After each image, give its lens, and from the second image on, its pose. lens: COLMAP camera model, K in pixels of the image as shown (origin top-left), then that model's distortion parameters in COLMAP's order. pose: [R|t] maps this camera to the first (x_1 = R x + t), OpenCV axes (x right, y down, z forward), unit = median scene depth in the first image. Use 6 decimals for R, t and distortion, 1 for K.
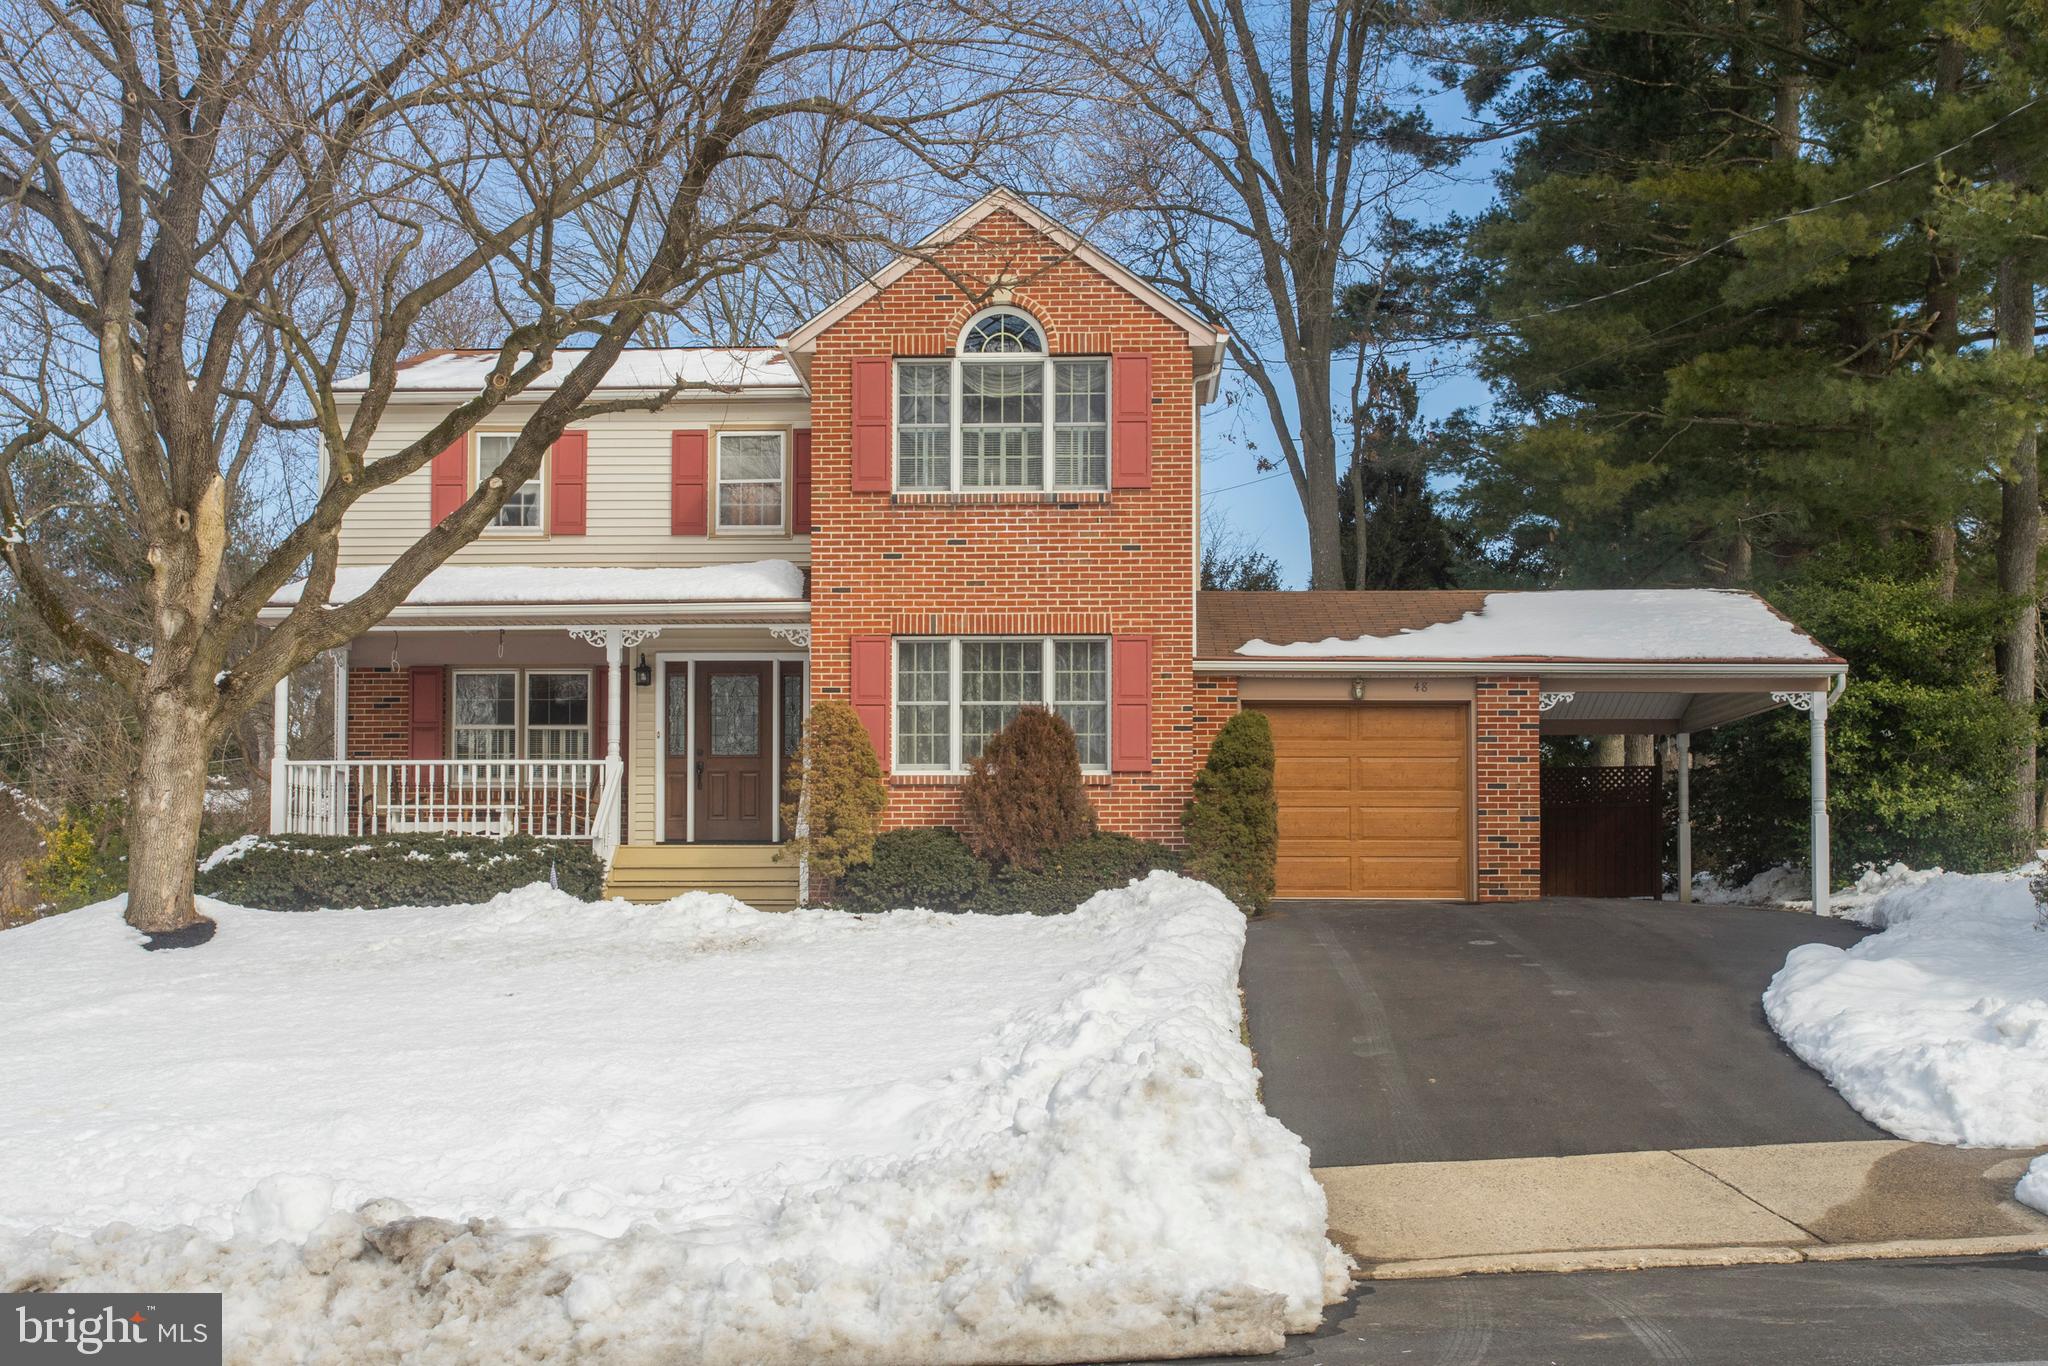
lens RADIAL K [[2213.0, 0, 1027.0], [0, 2213.0, 715.0], [0, 0, 1]] dist [0.003694, 0.000000]
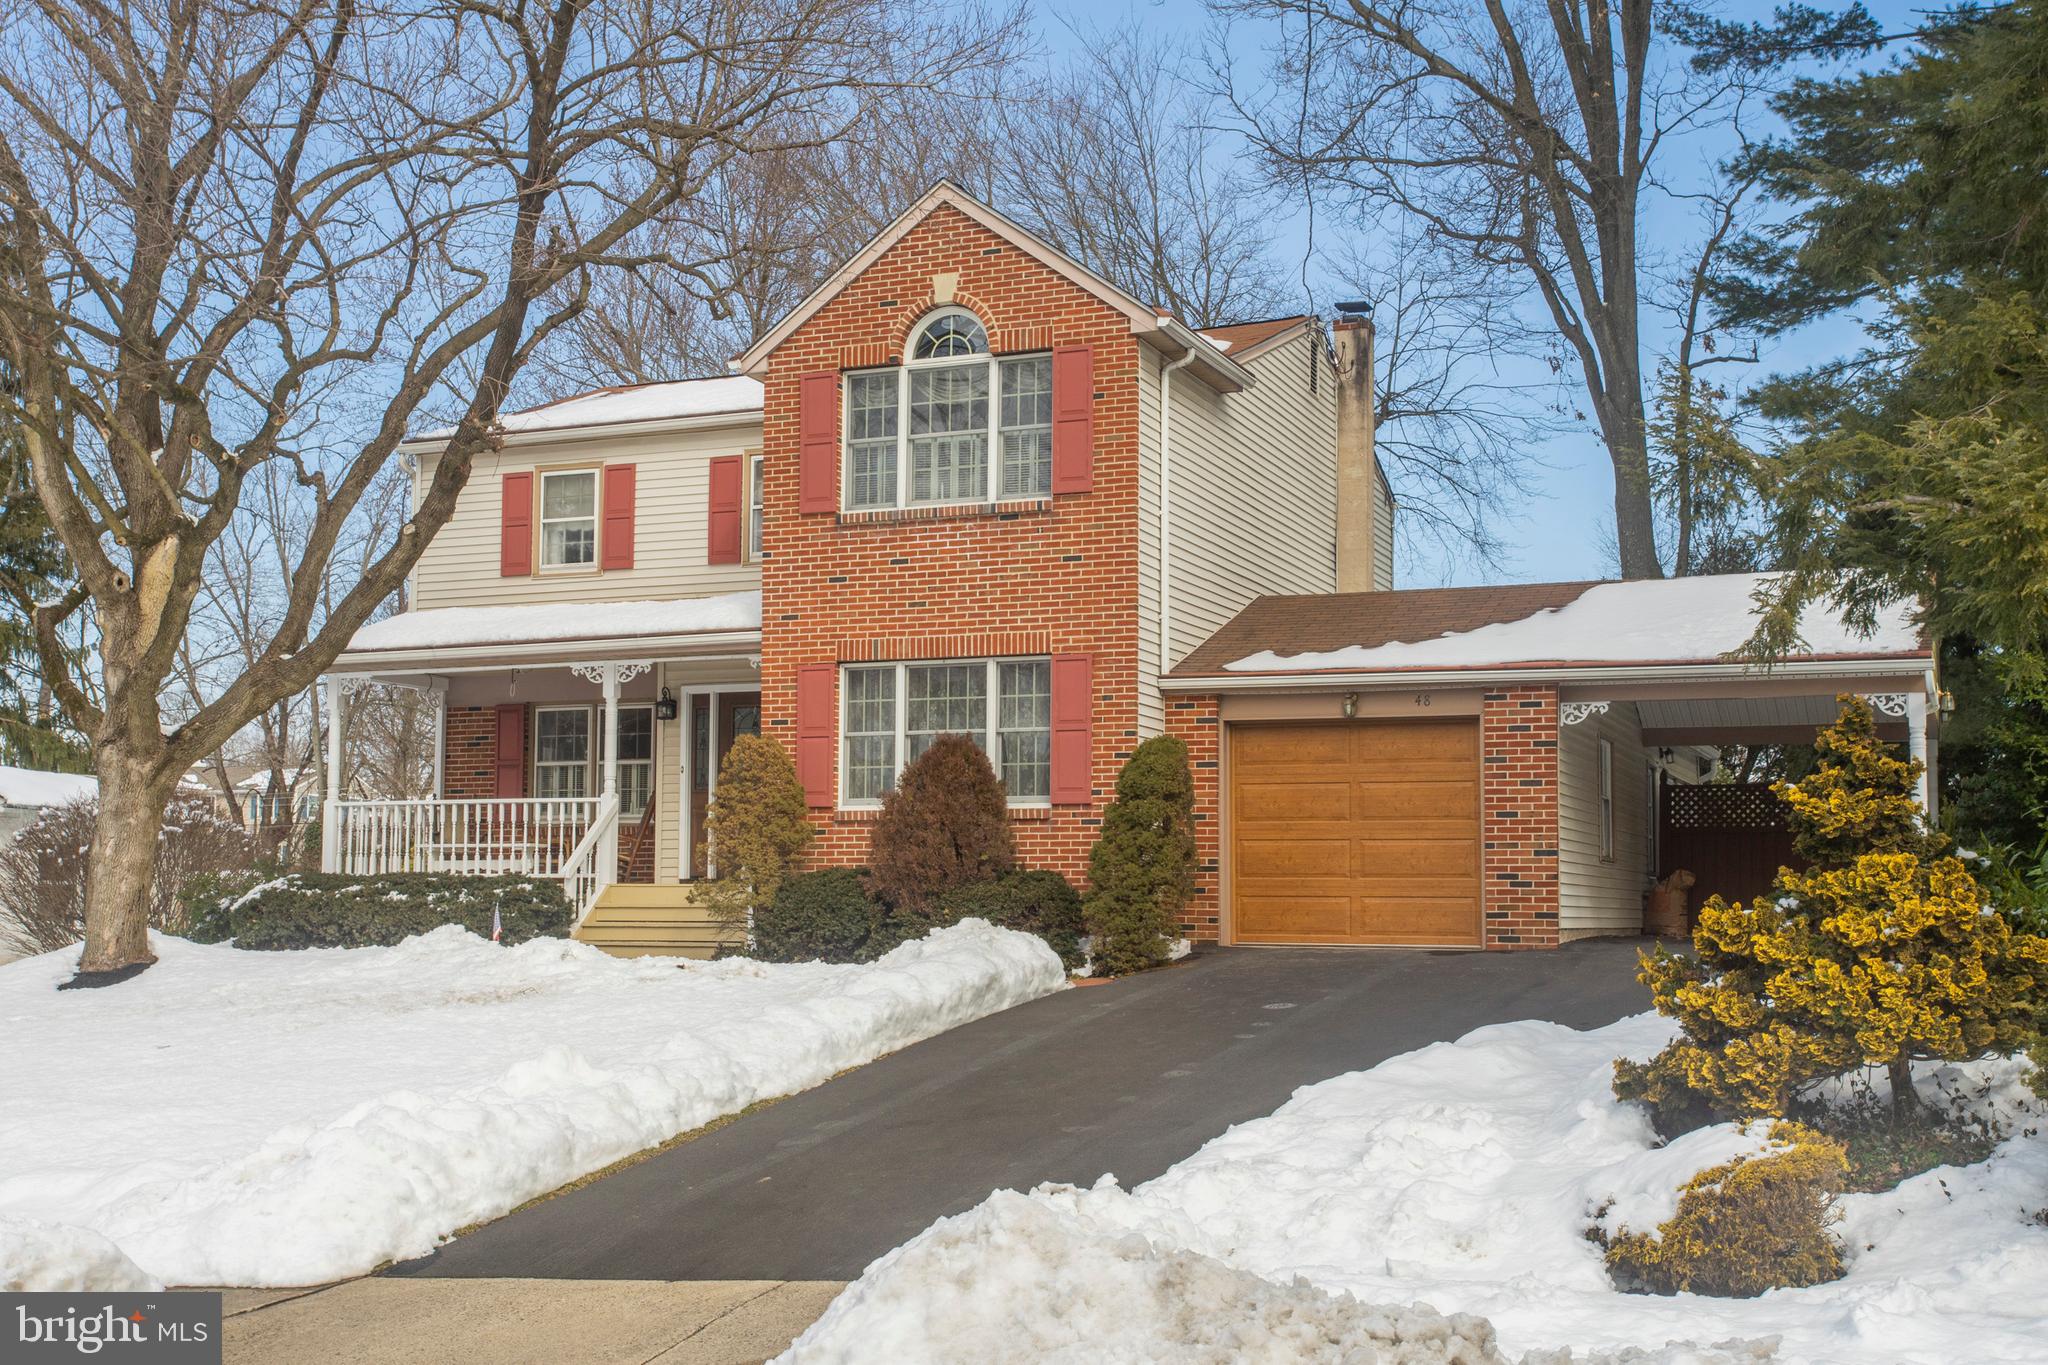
lens RADIAL K [[2317.7, 0, 1024.3], [0, 2317.7, 642.9], [0, 0, 1]] dist [0.010266, 0.000000]
pose [[0.935159, -0.036599, -0.352331, 0.358501], [0.025576, 0.999028, -0.035893, -0.006755], [0.353302, 0.024554, 0.935187, 0.098004]]
